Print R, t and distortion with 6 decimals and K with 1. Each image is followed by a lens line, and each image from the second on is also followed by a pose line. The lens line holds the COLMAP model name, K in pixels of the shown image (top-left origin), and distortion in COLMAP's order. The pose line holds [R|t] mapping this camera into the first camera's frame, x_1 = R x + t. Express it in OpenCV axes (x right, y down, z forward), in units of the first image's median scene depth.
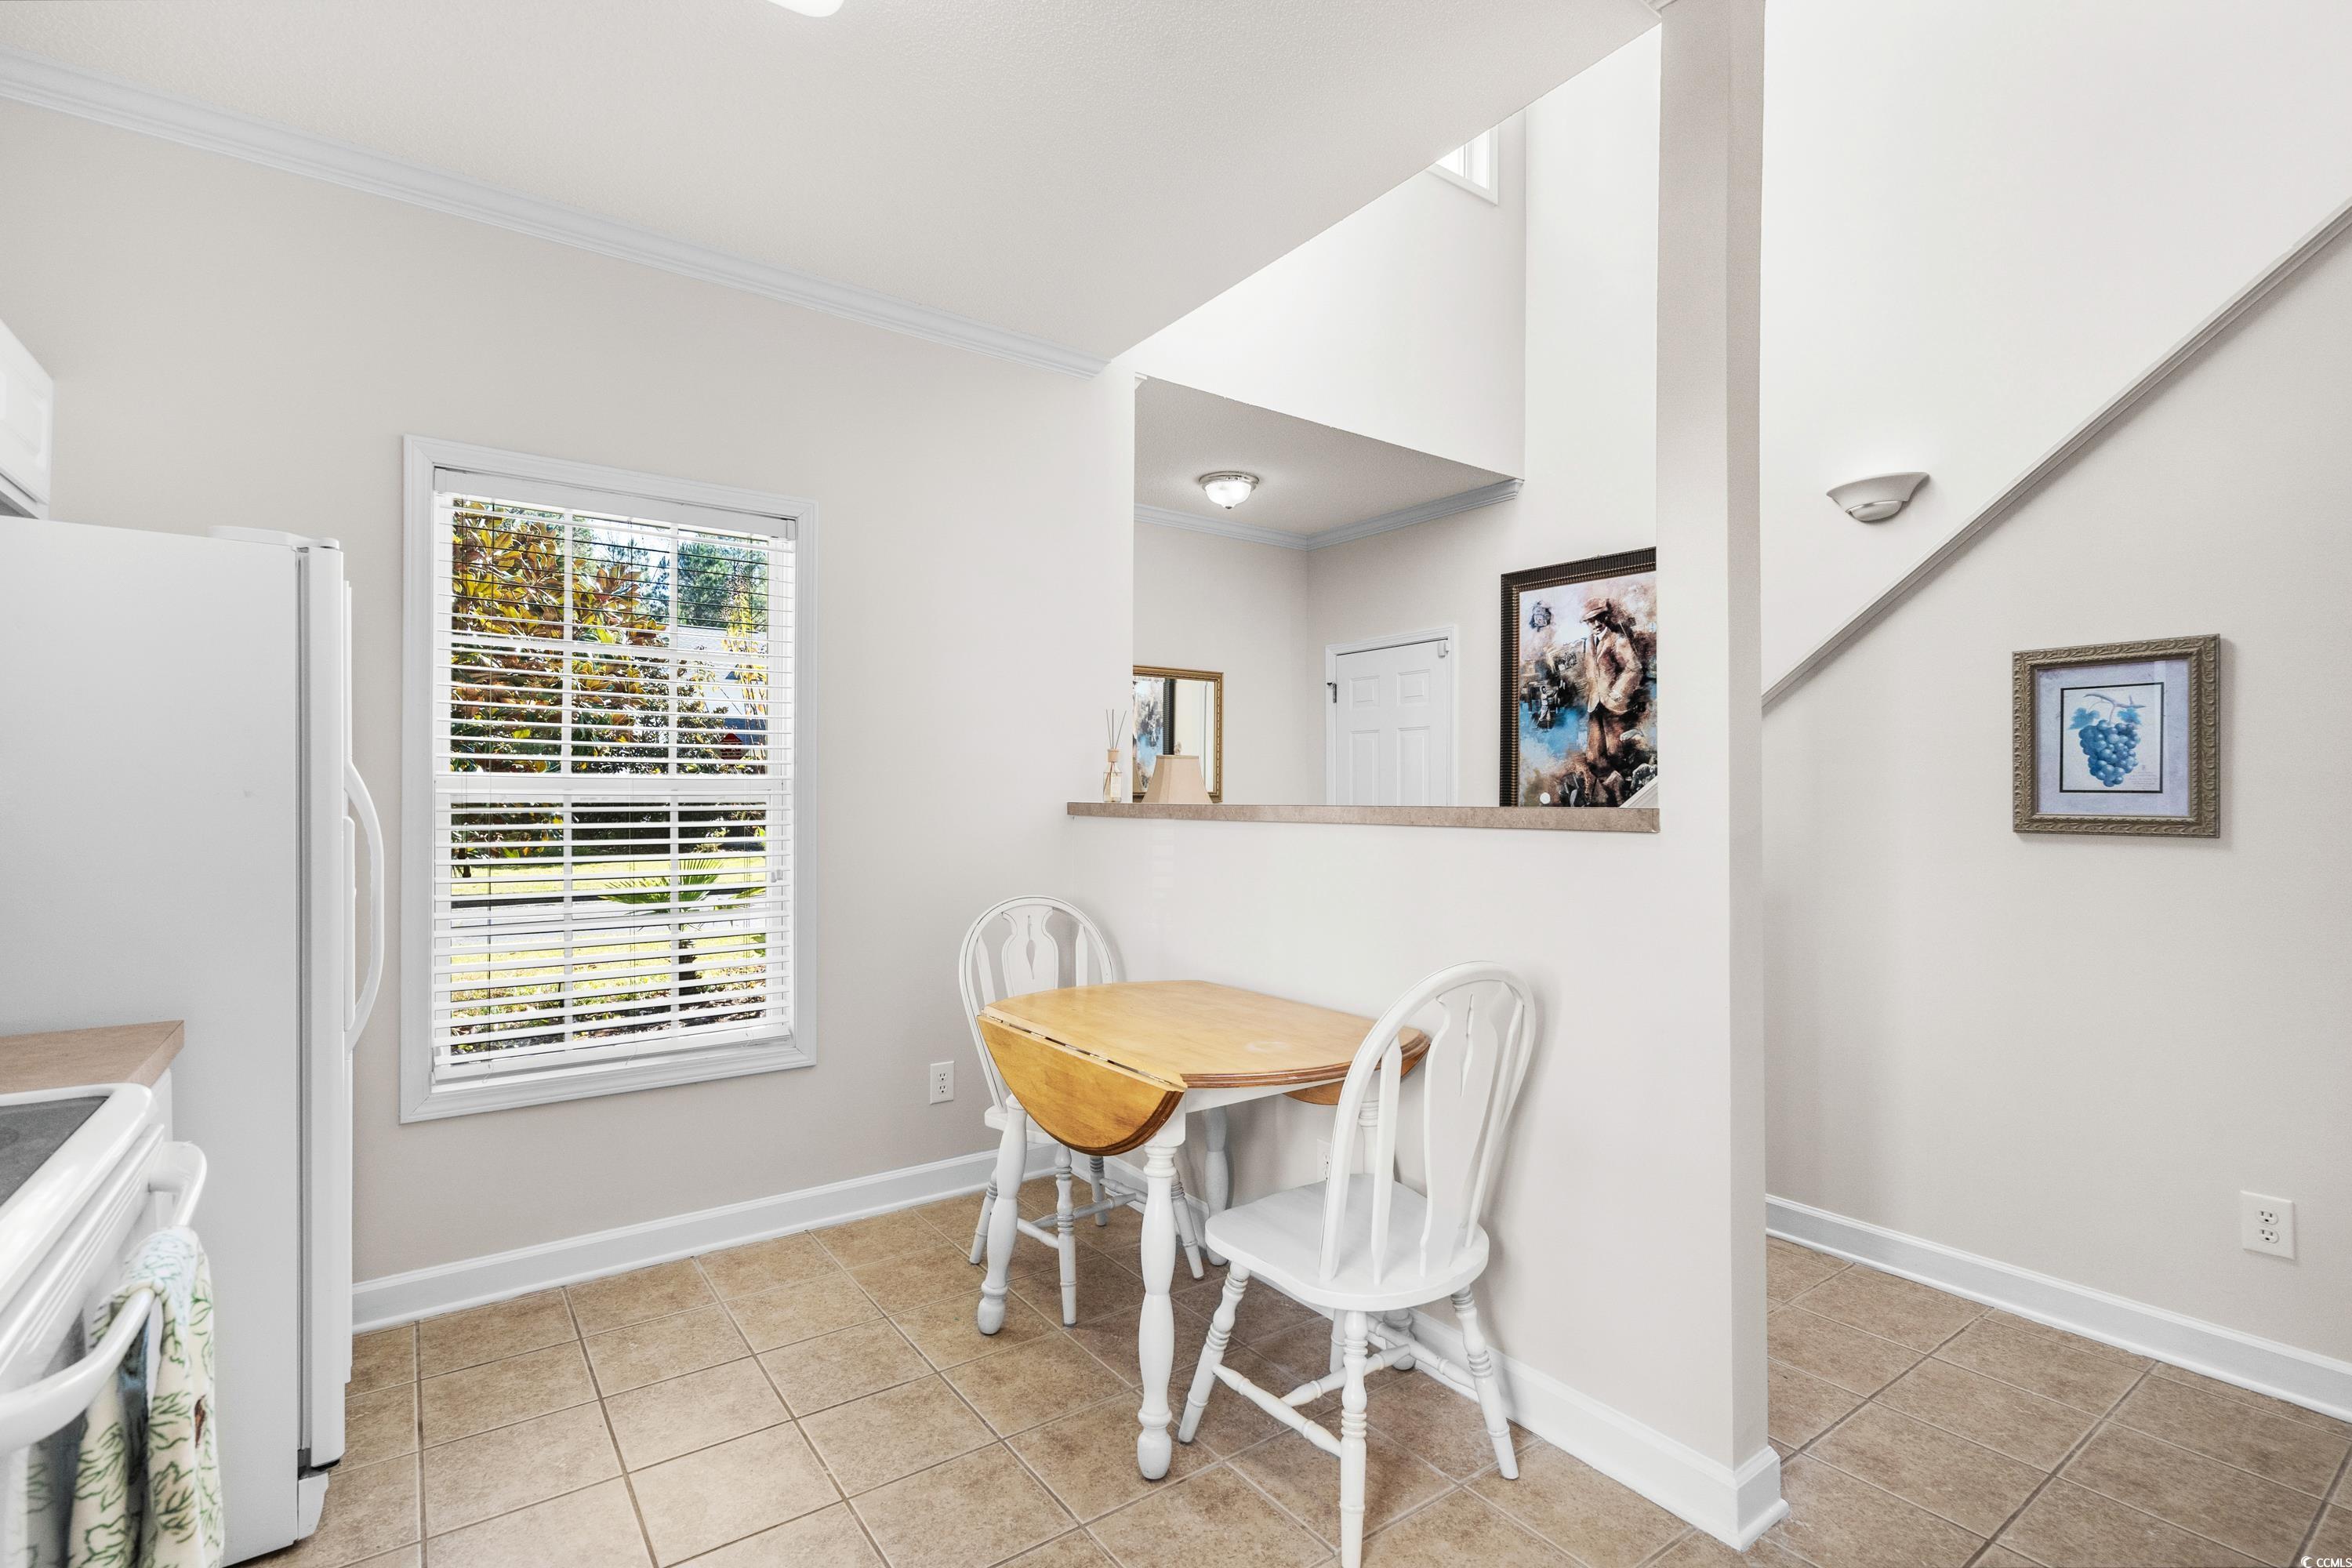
lens RADIAL K [[1084.2, 0, 1175.4], [0, 1084.2, 790.0], [0, 0, 1]] dist [-0.004877, 0.001881]
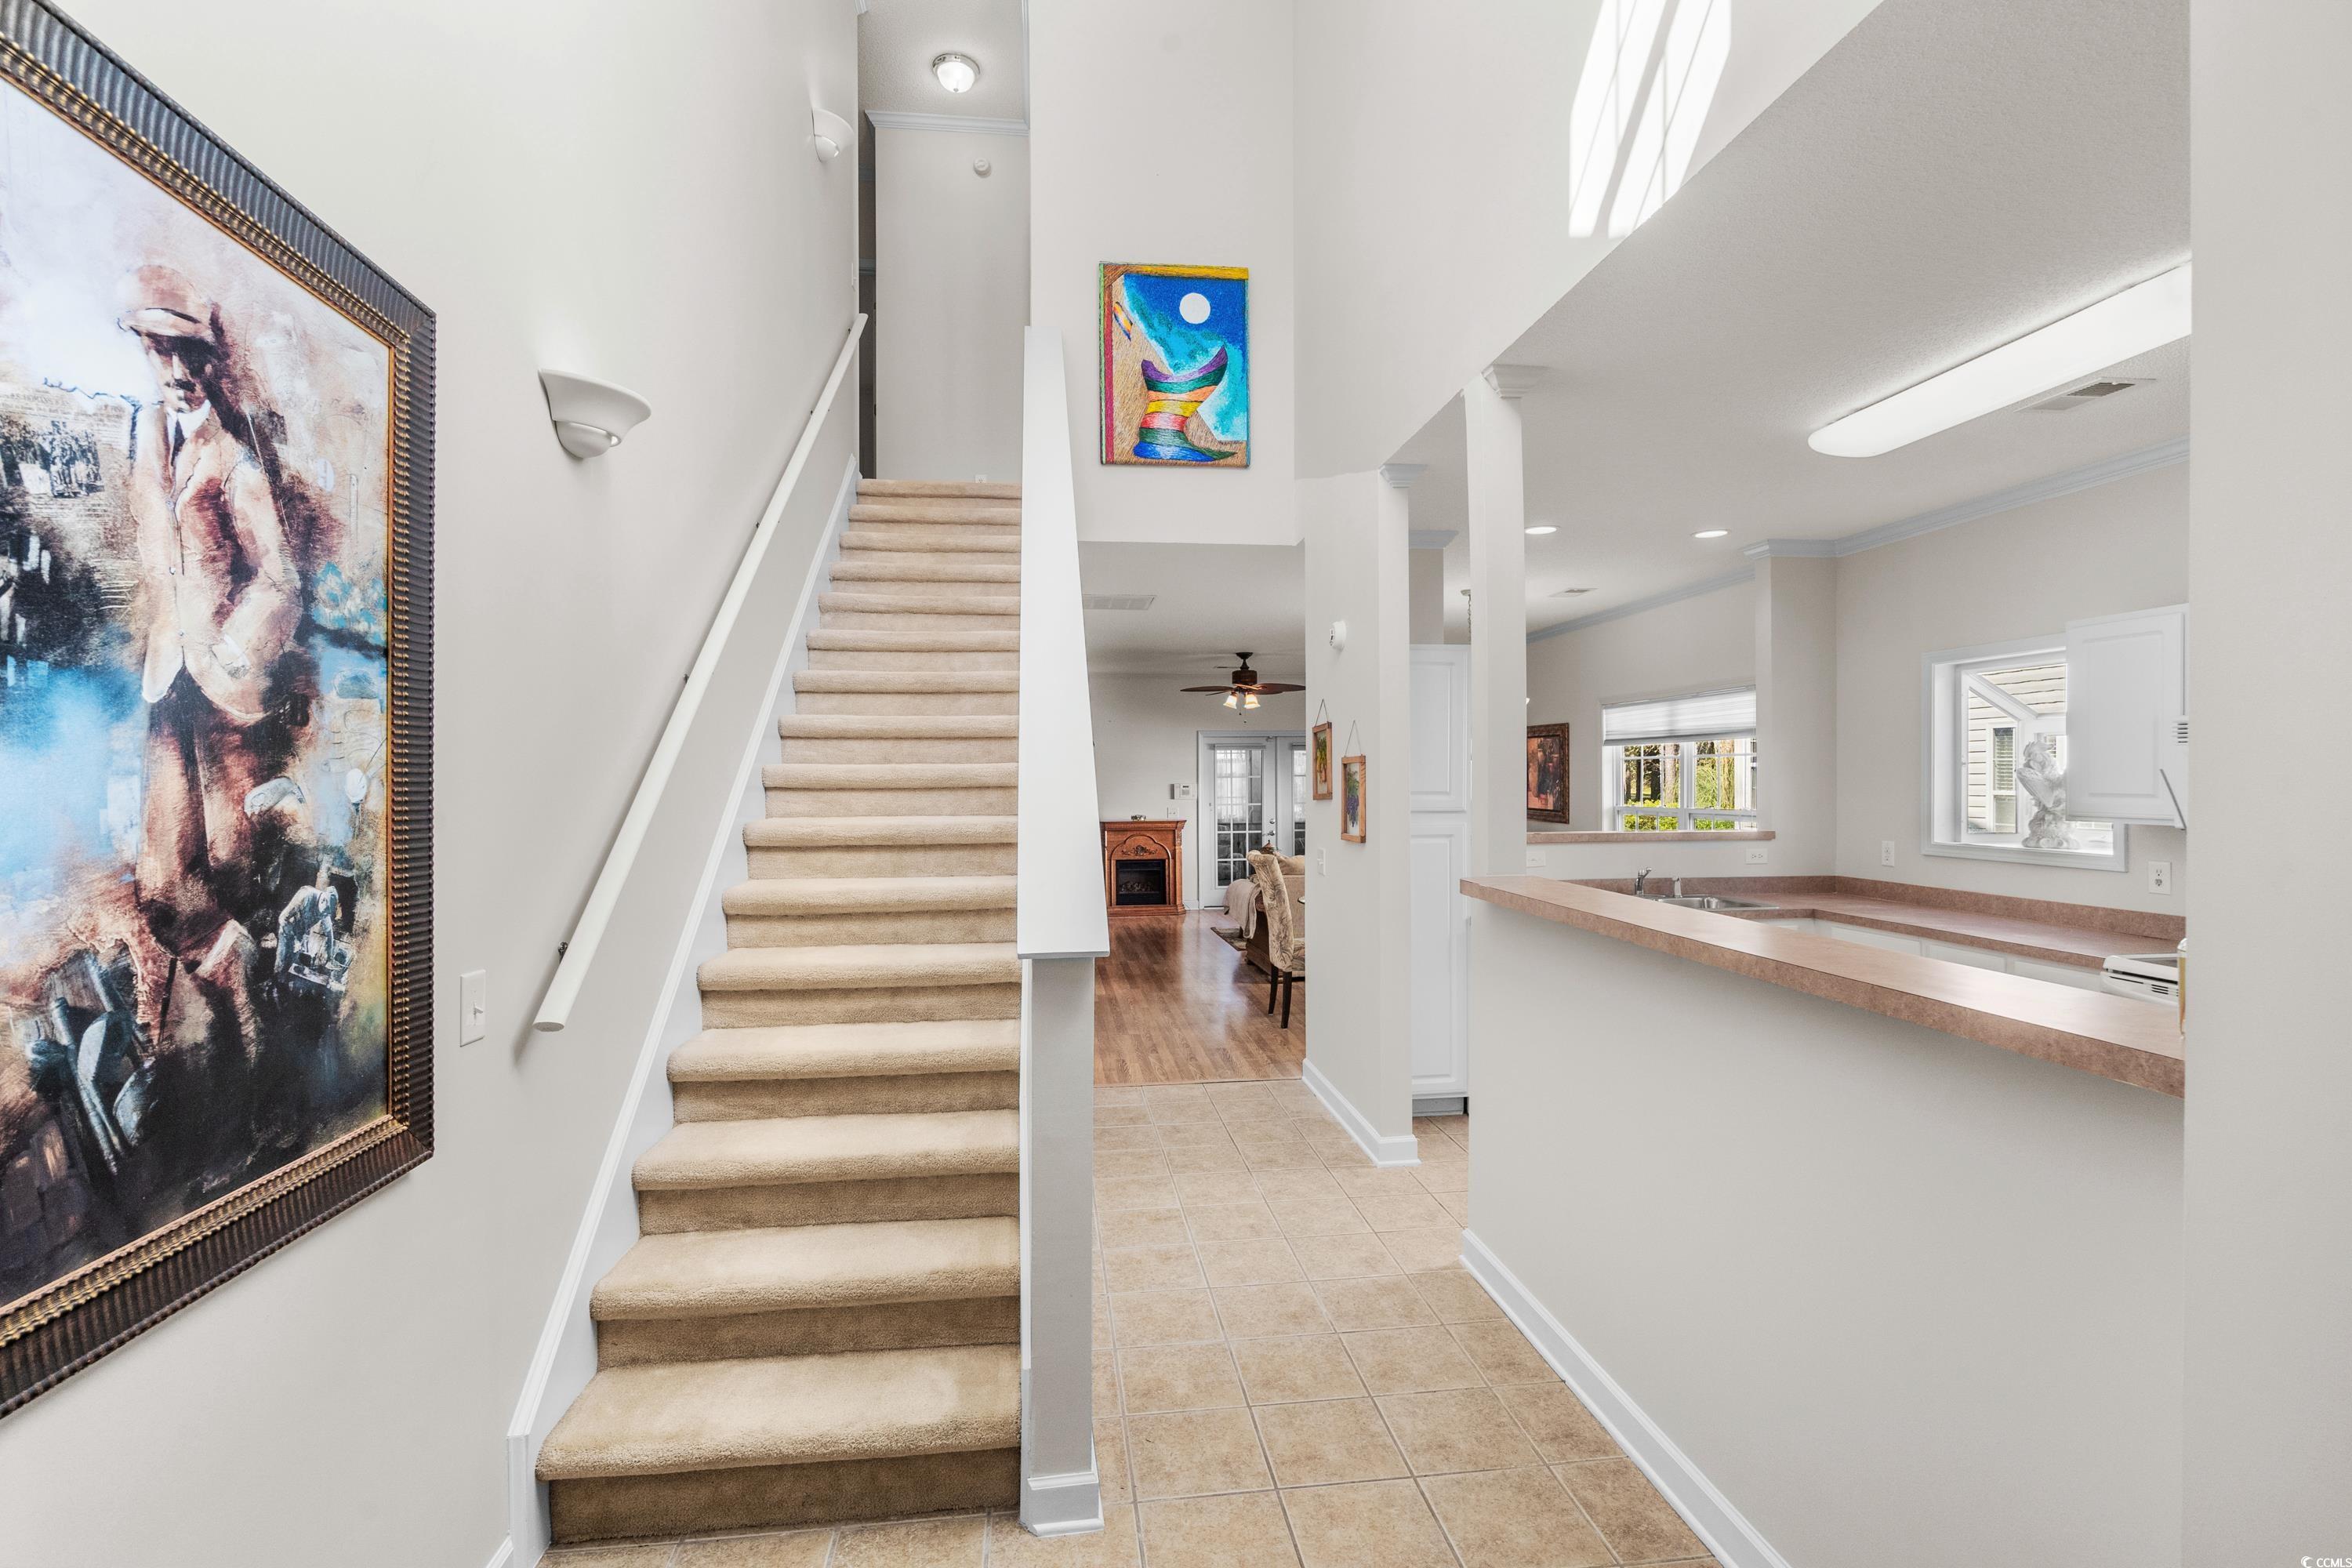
lens RADIAL K [[1084.2, 0, 1177.9], [0, 1084.2, 778.1], [0, 0, 1]] dist [-0.004877, 0.001881]
pose [[-0.883439, 0.004236, 0.468528, 0.052082], [0.004100, 0.999991, -0.001310, -0.053537], [-0.468529, 0.000763, -0.883448, 1.127949]]
